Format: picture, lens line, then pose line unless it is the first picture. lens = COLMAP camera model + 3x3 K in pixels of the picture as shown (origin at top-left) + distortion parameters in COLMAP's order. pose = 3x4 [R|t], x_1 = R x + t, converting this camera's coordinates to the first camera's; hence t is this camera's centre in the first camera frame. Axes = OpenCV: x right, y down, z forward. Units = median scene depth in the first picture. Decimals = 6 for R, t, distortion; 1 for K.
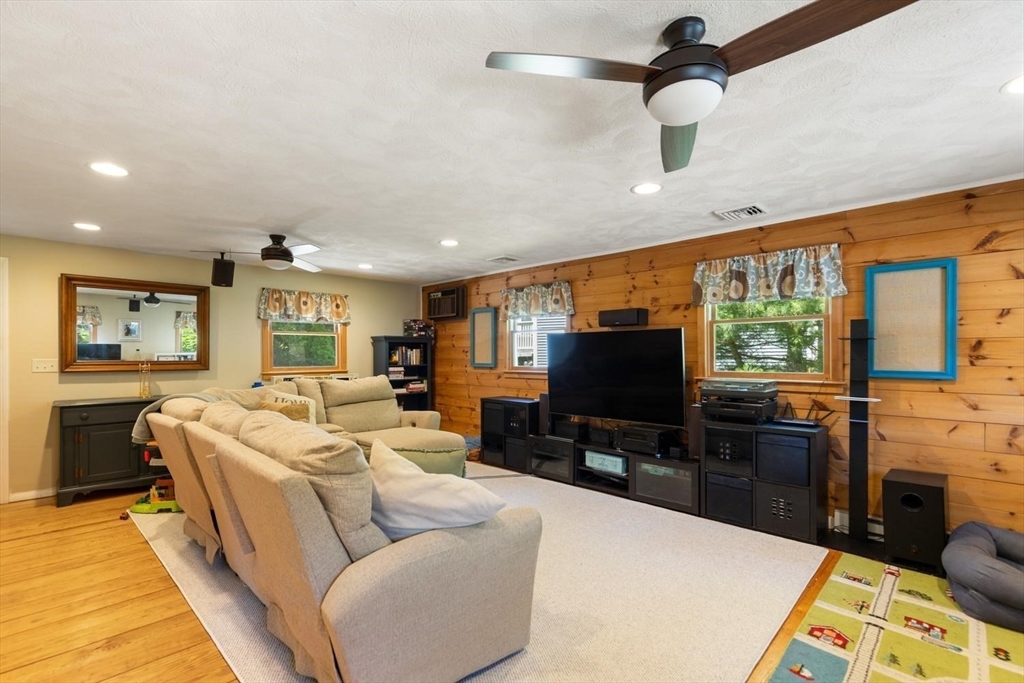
lens RADIAL K [[465.3, 0, 508.0], [0, 465.3, 348.7], [0, 0, 1]] dist [0.004281, -0.002079]
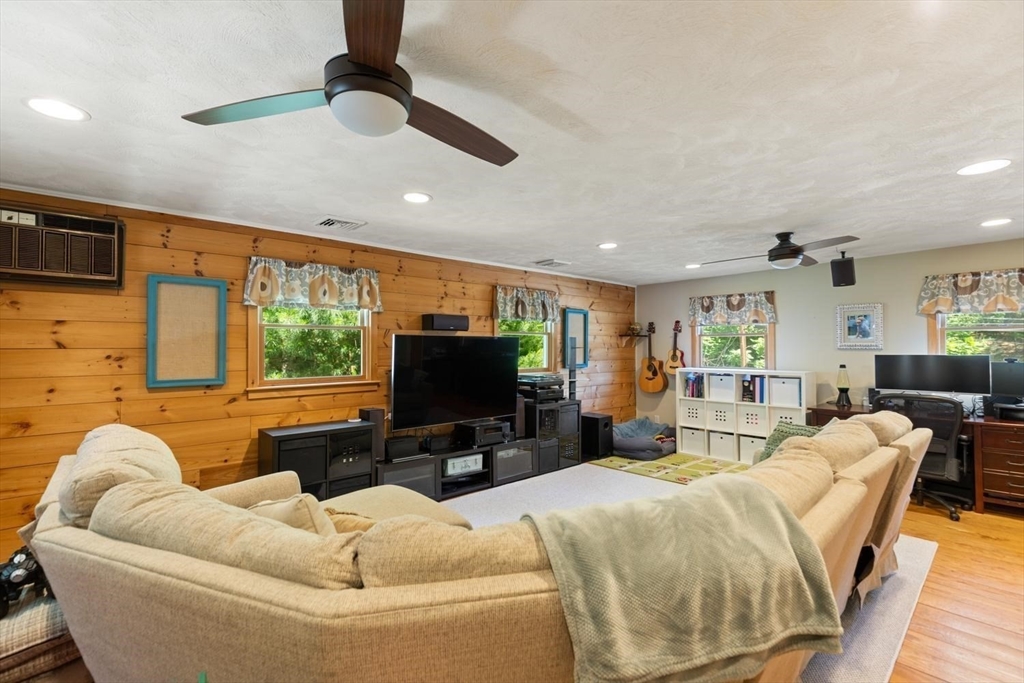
lens RADIAL K [[465.3, 0, 510.7], [0, 465.3, 341.5], [0, 0, 1]] dist [0.004281, -0.002079]
pose [[0.056507, 0.031634, 0.997901, -0.758255], [0.004040, 0.999483, -0.031912, 0.009035], [-0.998394, 0.005835, 0.056350, 0.790738]]
